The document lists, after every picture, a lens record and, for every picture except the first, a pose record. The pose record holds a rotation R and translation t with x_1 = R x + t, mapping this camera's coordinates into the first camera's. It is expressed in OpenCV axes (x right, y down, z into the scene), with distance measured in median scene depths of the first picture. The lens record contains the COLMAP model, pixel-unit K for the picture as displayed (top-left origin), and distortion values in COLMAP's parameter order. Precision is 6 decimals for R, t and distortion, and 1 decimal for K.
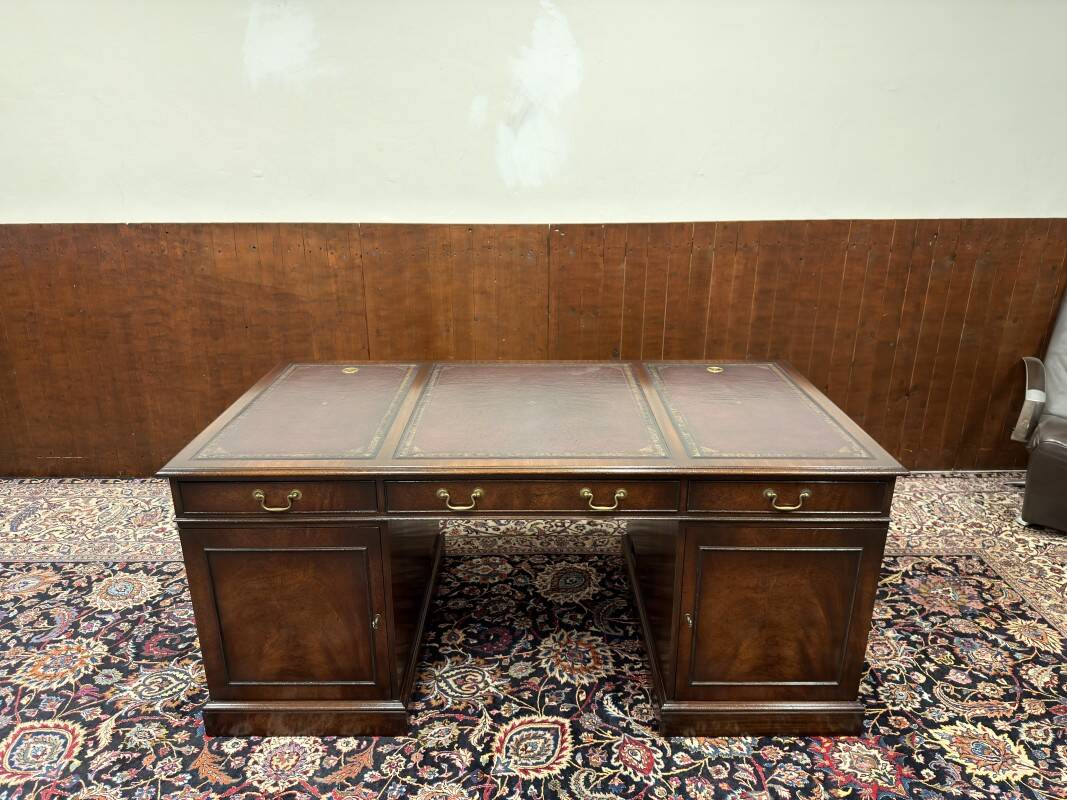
lens RADIAL K [[756.1, 0, 532.6], [0, 756.1, 404.7], [0, 0, 1]] dist [0.006177, -0.012789]
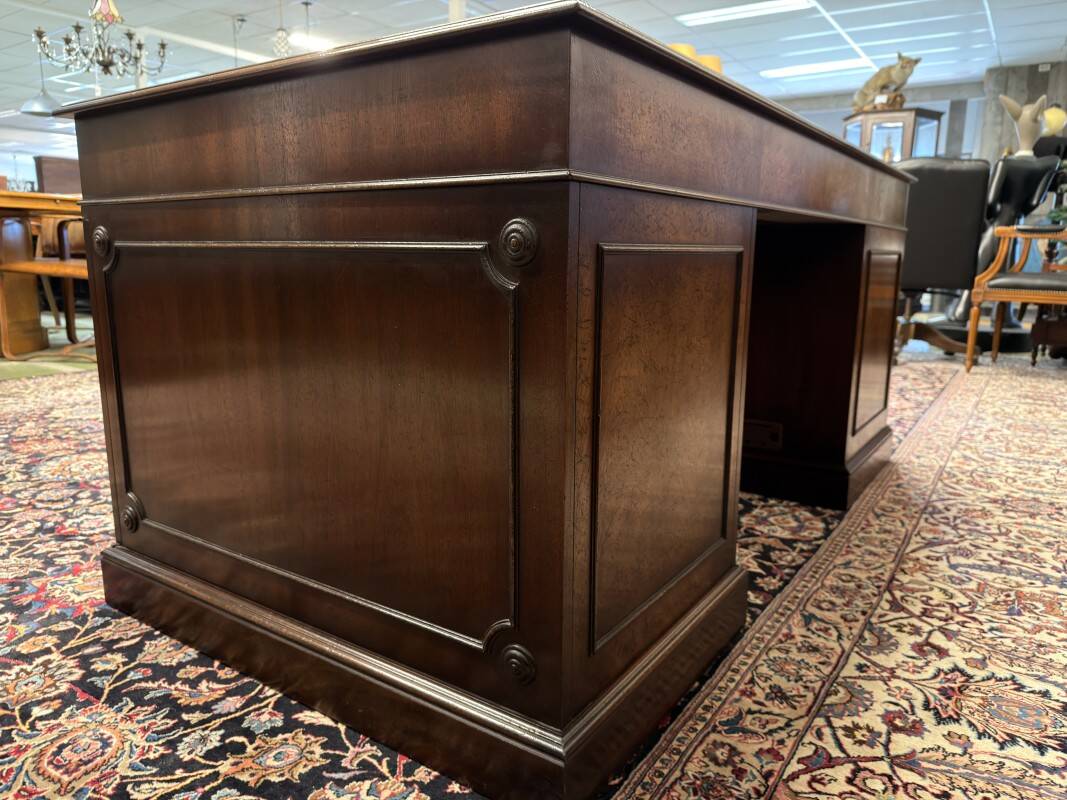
lens RADIAL K [[756.1, 0, 532.6], [0, 756.1, 404.7], [0, 0, 1]] dist [0.006177, -0.012789]
pose [[-0.564891, 0.159156, -0.809671, 0.702742], [-0.290662, 0.879954, 0.375761, -0.039598], [0.772278, 0.447605, -0.450818, 1.457888]]
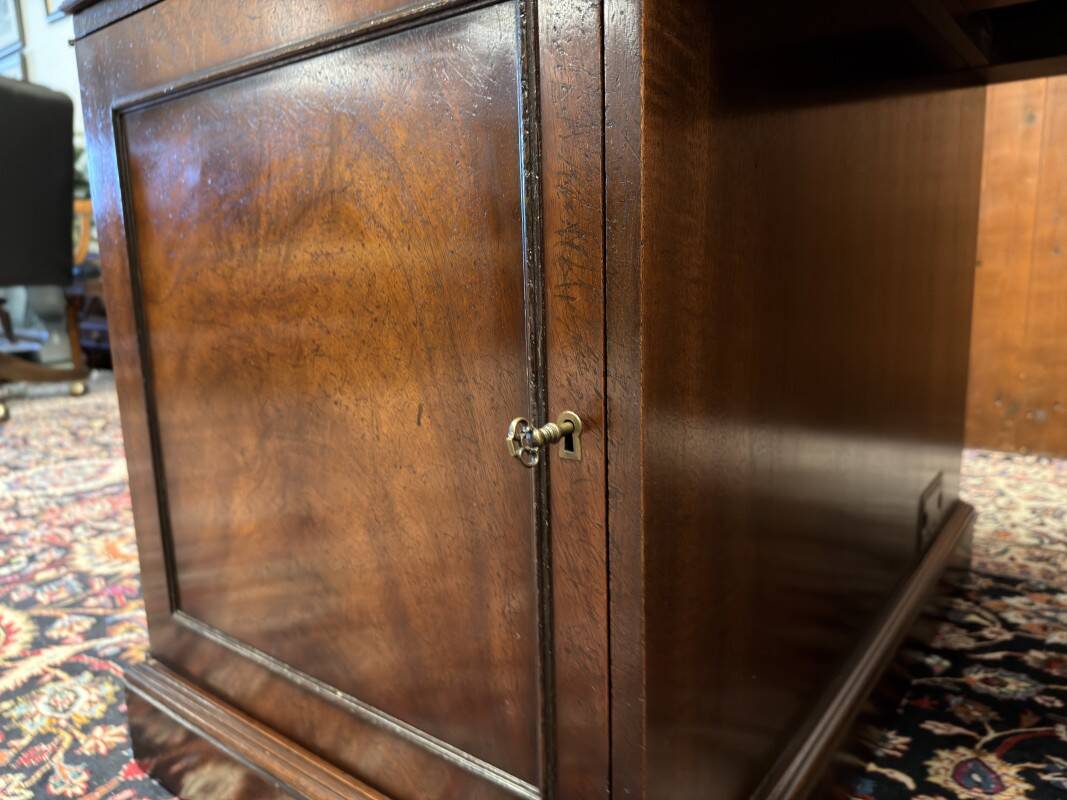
lens RADIAL K [[768.1, 0, 531.5], [0, 768.1, 400.5], [0, 0, 1]] dist [-0.006885, -0.003632]
pose [[0.792253, 0.089911, -0.603533, -0.093460], [-0.185217, 0.977853, -0.097458, 0.275227], [0.581404, 0.188996, 0.791360, 0.790800]]
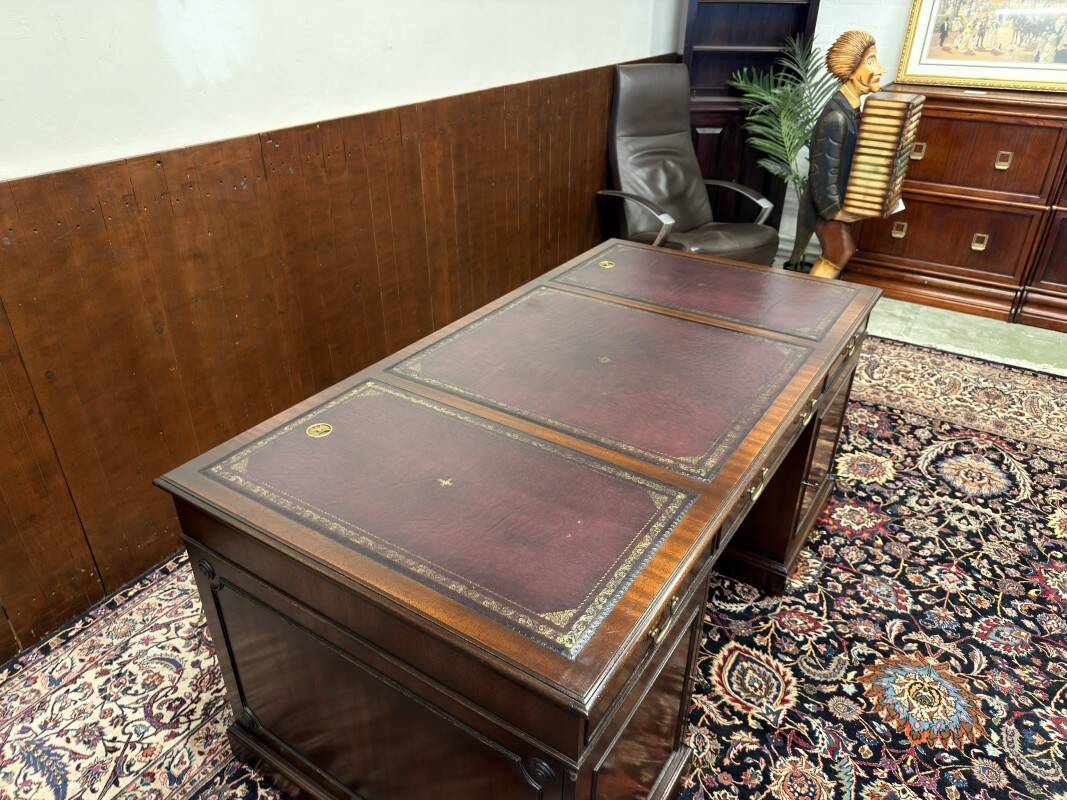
lens RADIAL K [[759.9, 0, 534.9], [0, 759.9, 402.7], [0, 0, 1]] dist [-0.003656, -0.003179]
pose [[0.544720, -0.407453, 0.732982, -0.702972], [0.277767, 0.912359, 0.300742, -0.240547], [-0.791281, 0.039778, 0.610157, 0.596306]]
